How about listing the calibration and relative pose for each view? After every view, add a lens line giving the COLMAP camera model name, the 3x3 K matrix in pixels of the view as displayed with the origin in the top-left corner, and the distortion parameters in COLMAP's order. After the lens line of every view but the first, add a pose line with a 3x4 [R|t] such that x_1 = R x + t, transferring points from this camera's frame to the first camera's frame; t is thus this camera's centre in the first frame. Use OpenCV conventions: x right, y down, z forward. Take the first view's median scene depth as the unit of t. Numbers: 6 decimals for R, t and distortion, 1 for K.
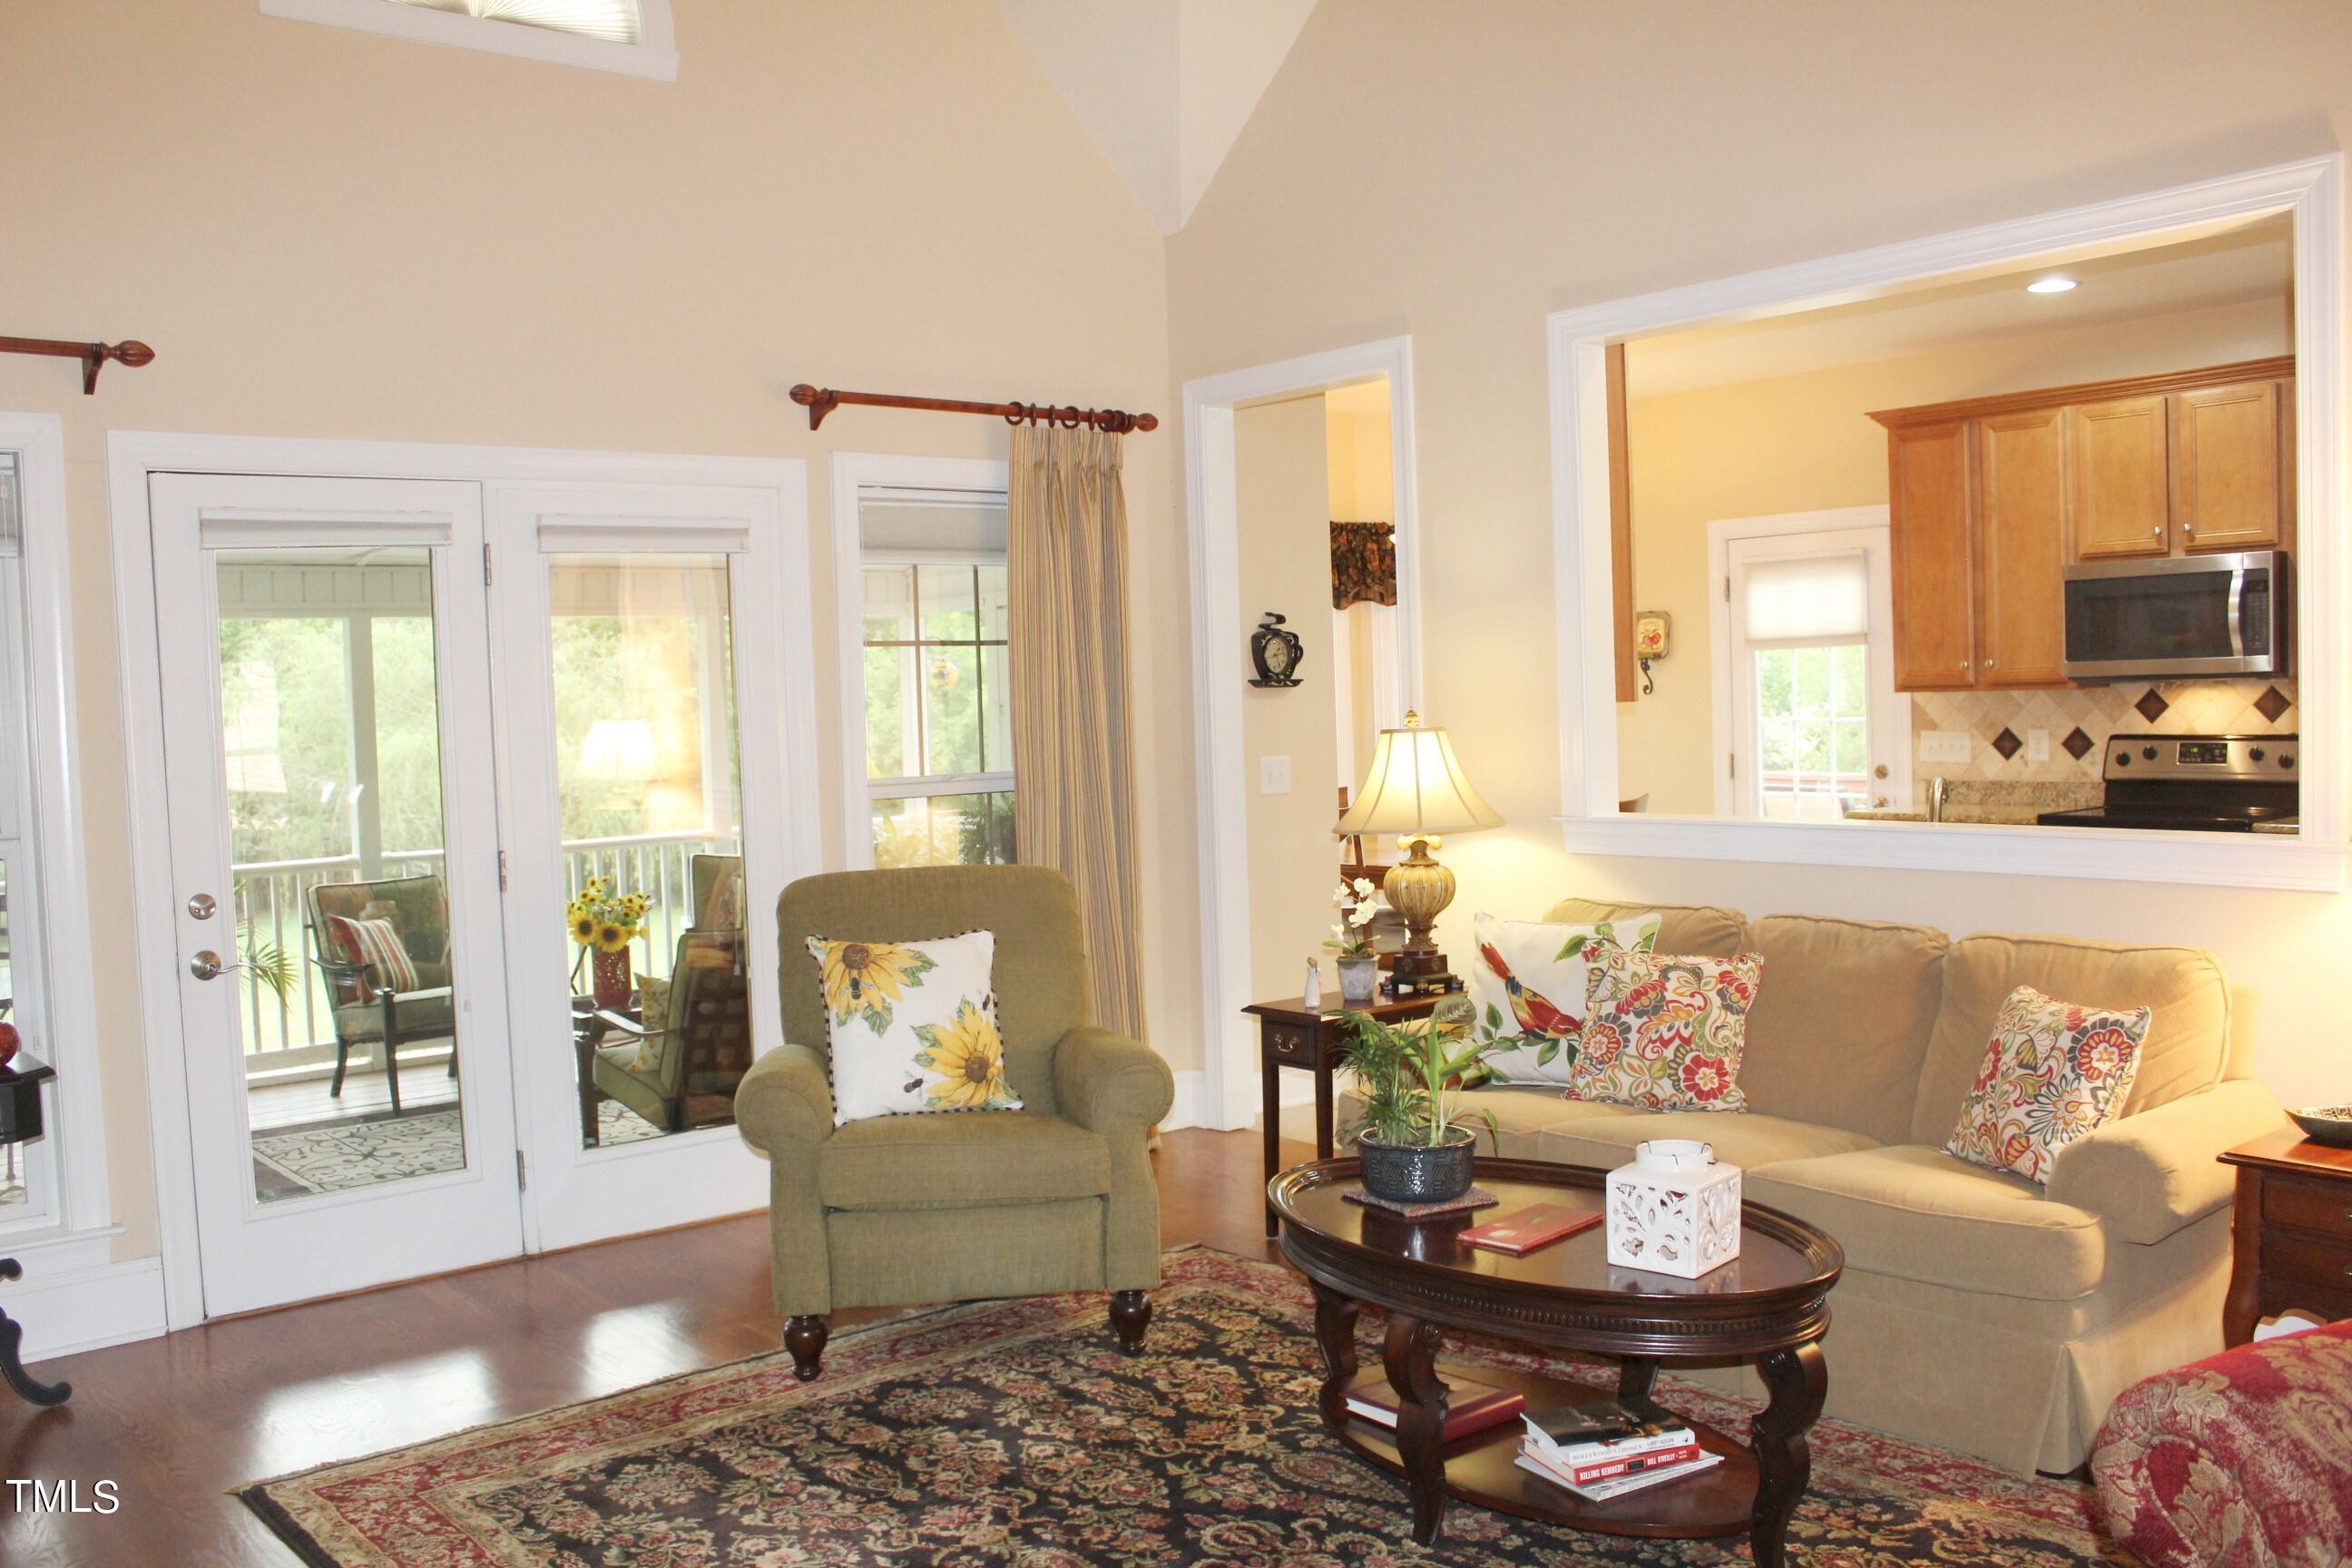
lens RADIAL K [[1969.4, 0, 1162.4], [0, 1969.4, 784.9], [0, 0, 1]] dist [-0.158316, 0.131427]
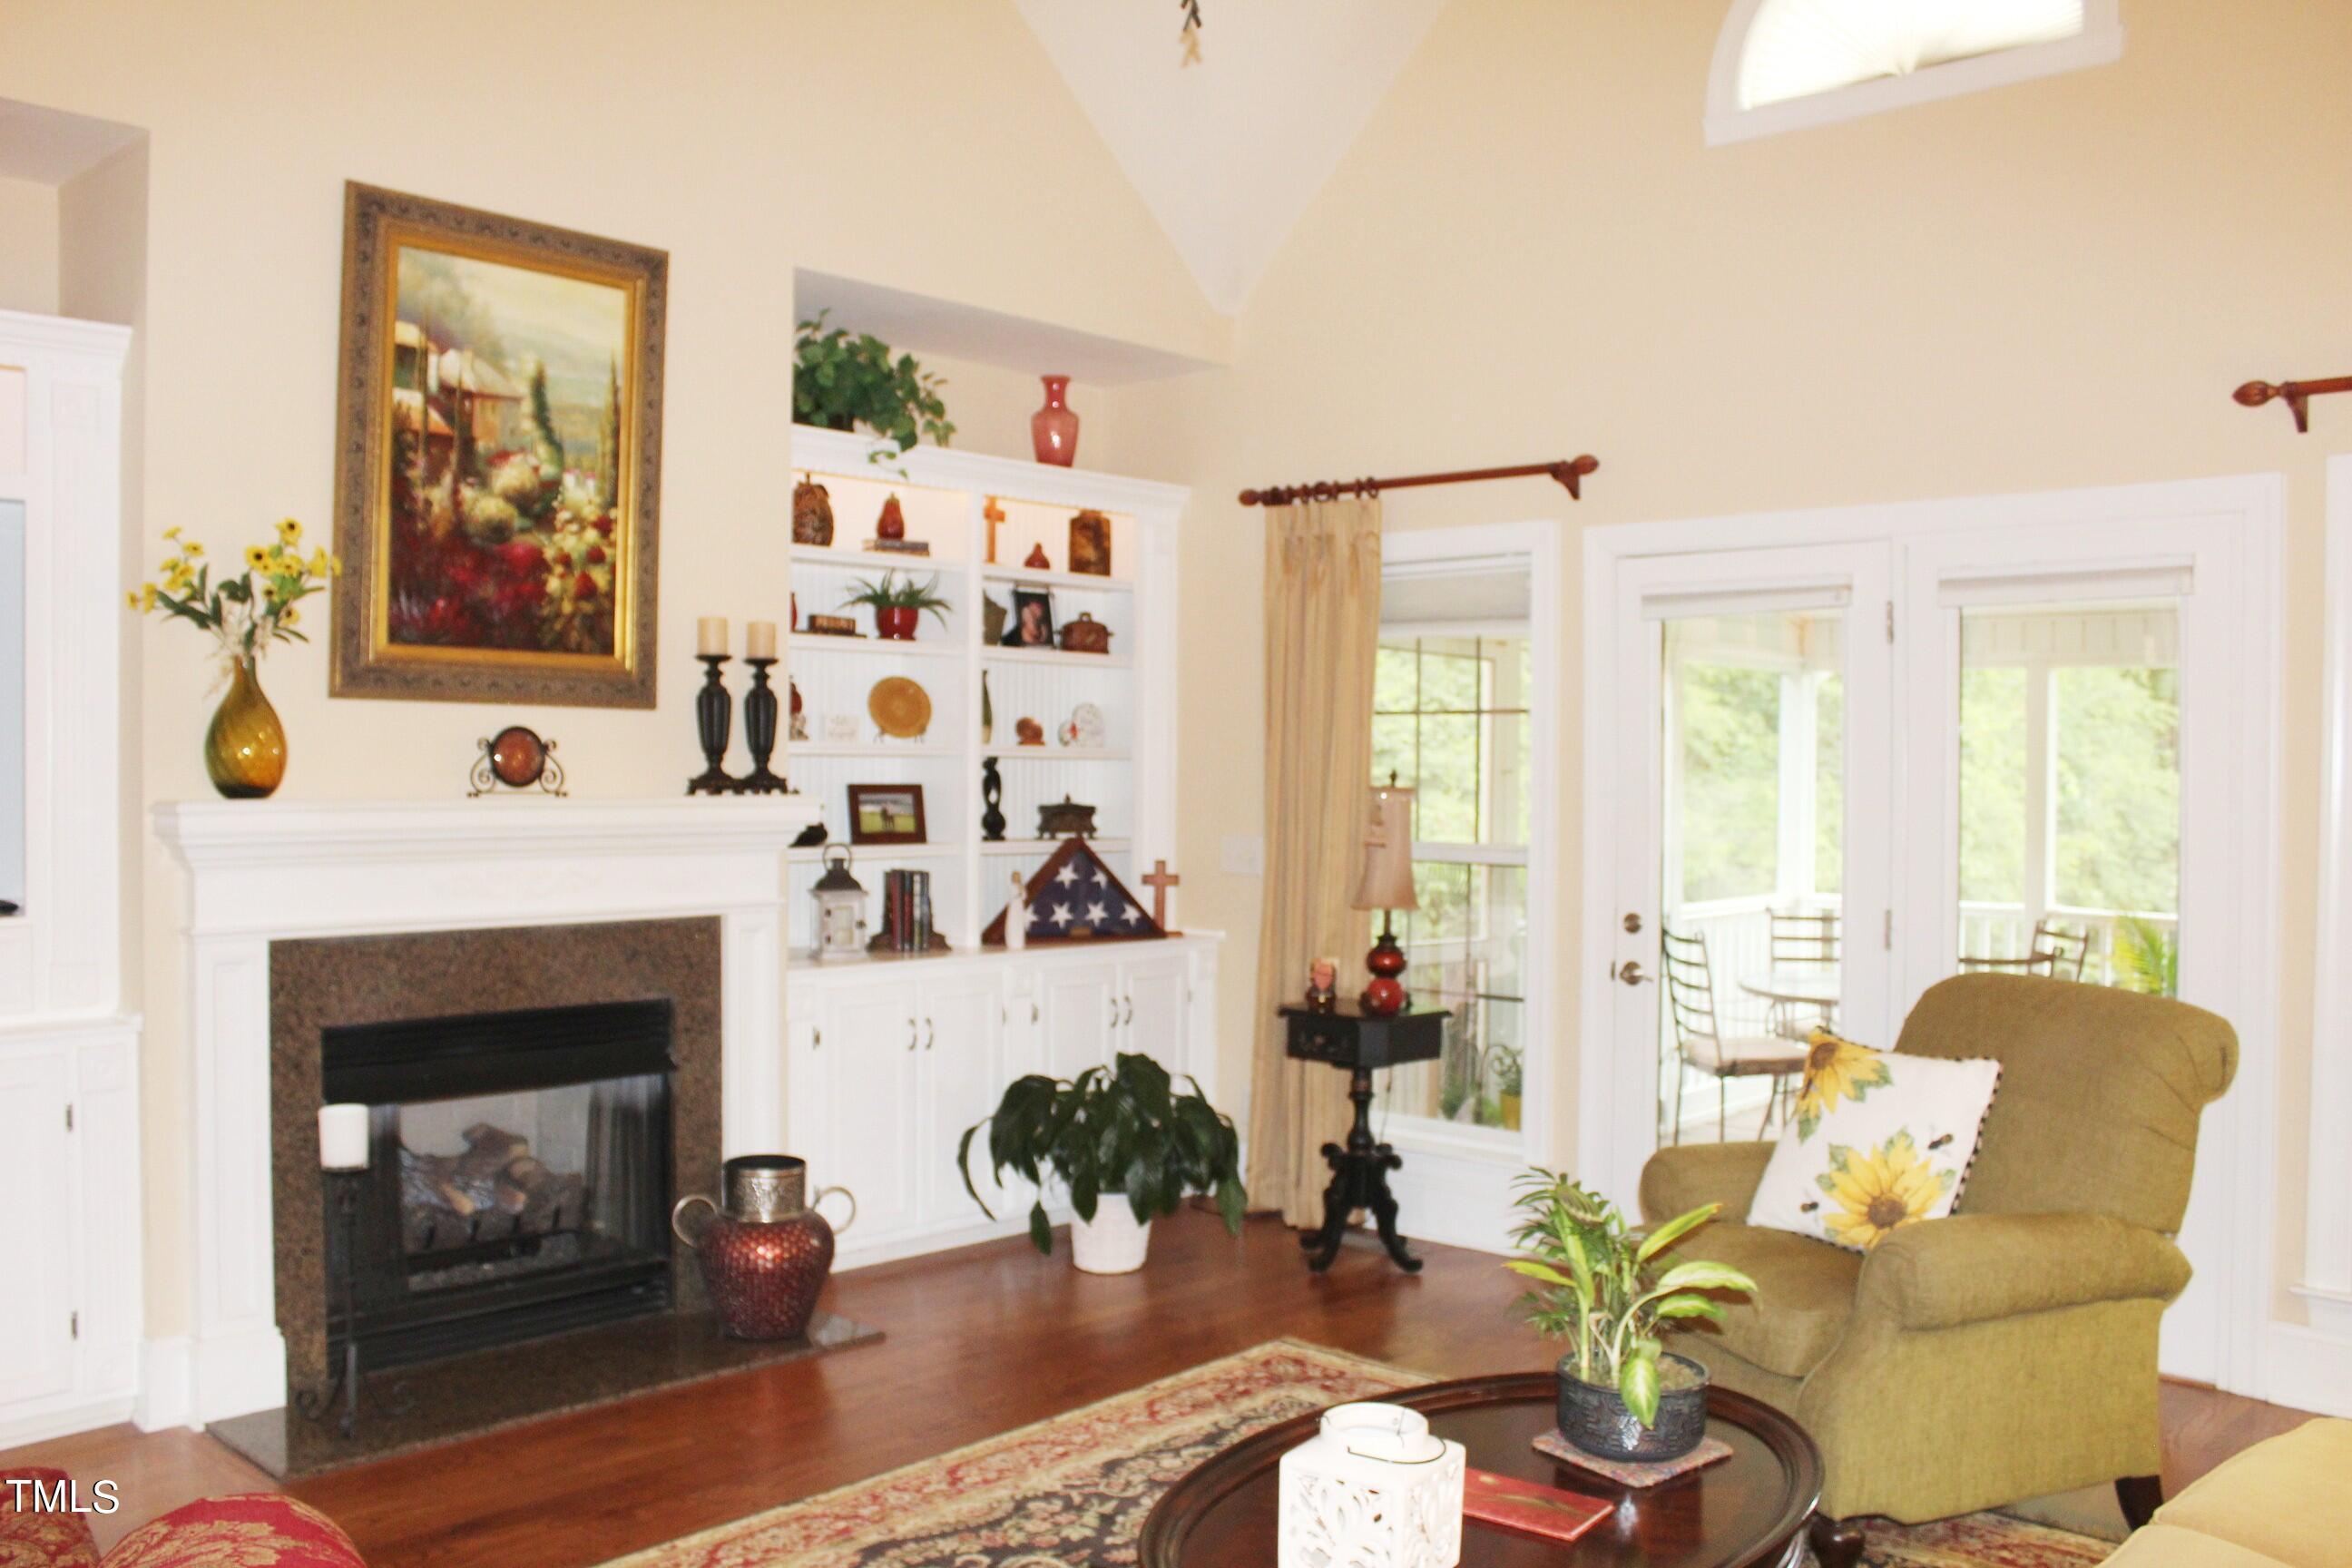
lens RADIAL K [[1969.4, 0, 1162.4], [0, 1969.4, 784.9], [0, 0, 1]] dist [-0.158316, 0.131427]
pose [[0.121545, 0.043889, -0.991615, 0.688641], [-0.058723, 0.997590, 0.036956, -0.051757], [0.990847, 0.053739, 0.123829, 0.586603]]
